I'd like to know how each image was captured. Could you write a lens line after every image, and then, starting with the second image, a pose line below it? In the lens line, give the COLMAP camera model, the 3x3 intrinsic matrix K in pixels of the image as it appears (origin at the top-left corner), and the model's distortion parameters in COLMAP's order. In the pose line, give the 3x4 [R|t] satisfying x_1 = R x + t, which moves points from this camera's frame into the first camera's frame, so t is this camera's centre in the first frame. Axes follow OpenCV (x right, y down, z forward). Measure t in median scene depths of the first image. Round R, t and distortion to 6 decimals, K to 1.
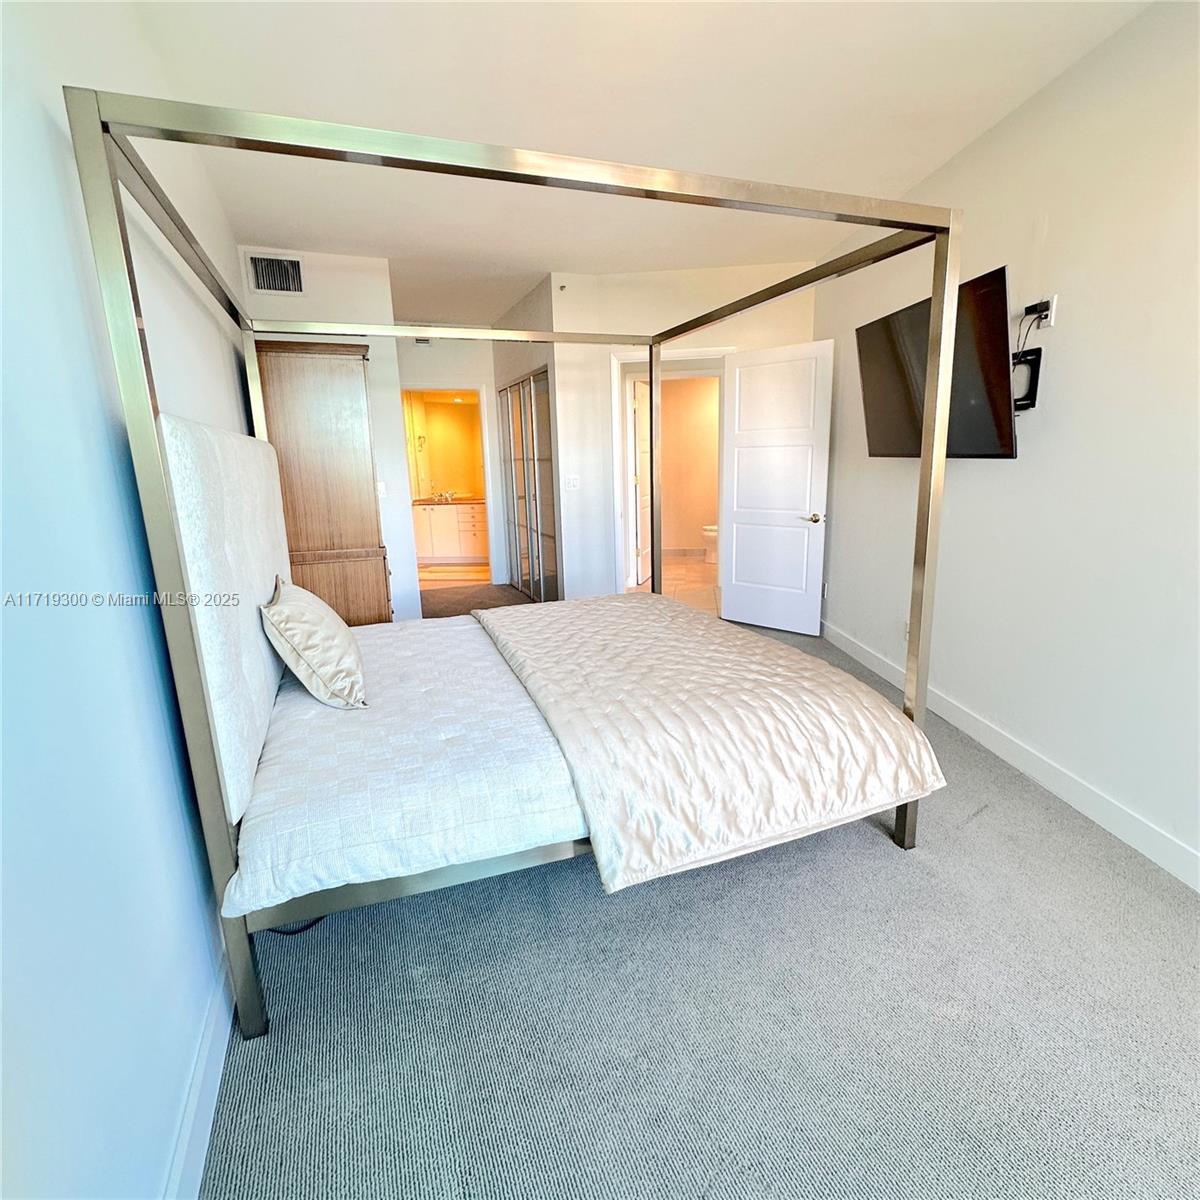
lens RADIAL K [[638.0, 0, 597.3], [0, 638.0, 599.3], [0, 0, 1]] dist [-0.004729, 0.001188]
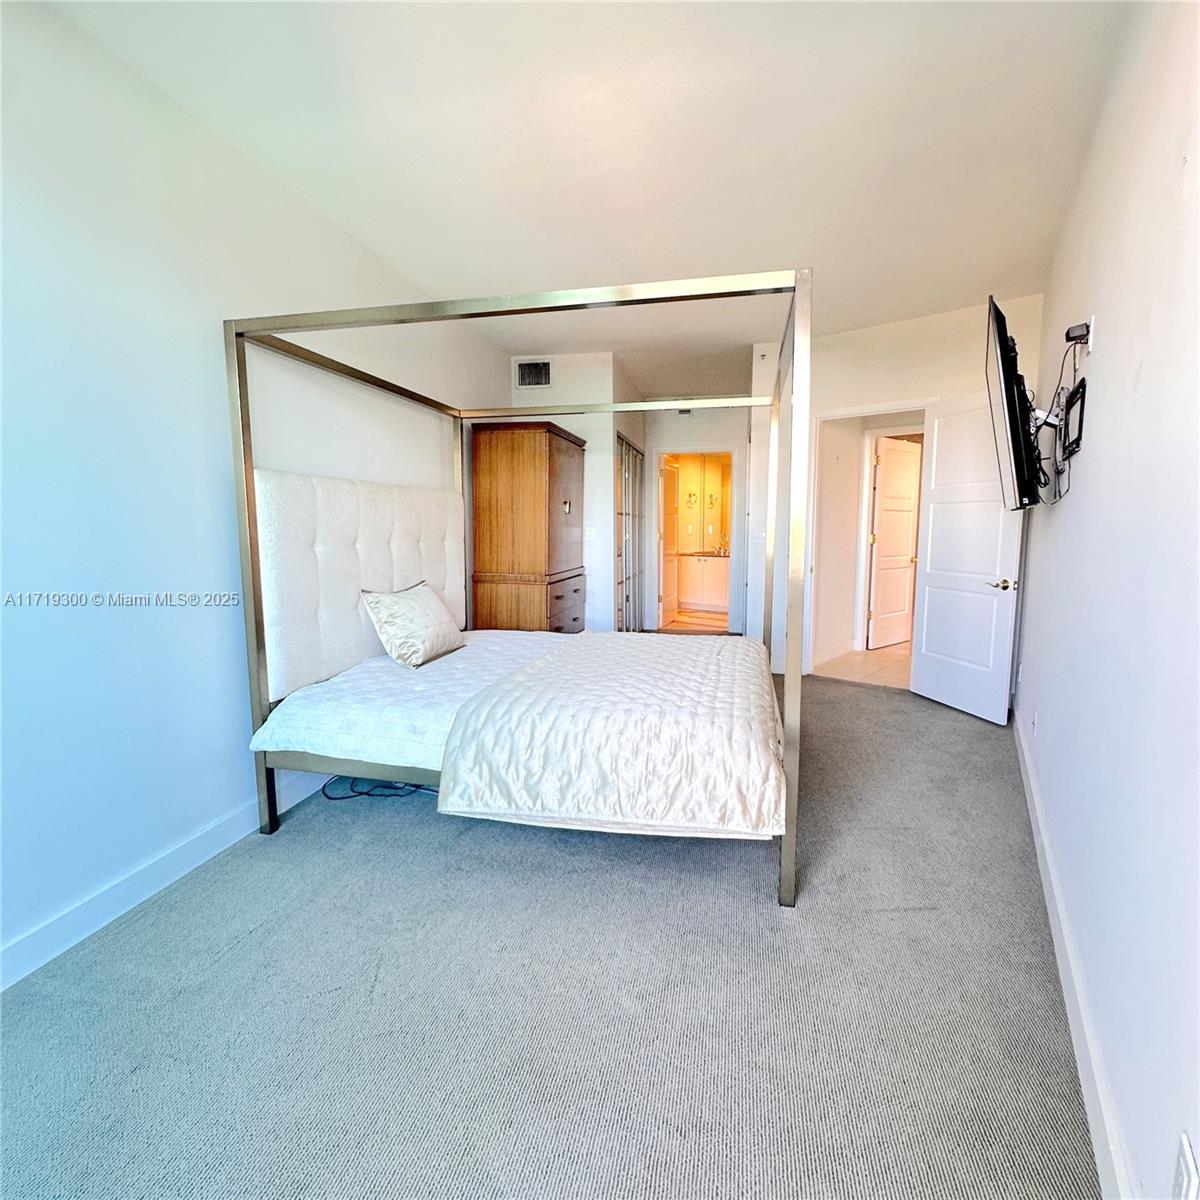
lens RADIAL K [[638.0, 0, 597.3], [0, 638.0, 599.3], [0, 0, 1]] dist [-0.004729, 0.001188]
pose [[0.831788, 0.090145, -0.547725, 0.359739], [-0.141716, 0.988513, -0.052523, 0.014319], [0.536698, 0.121309, 0.835008, -0.001577]]
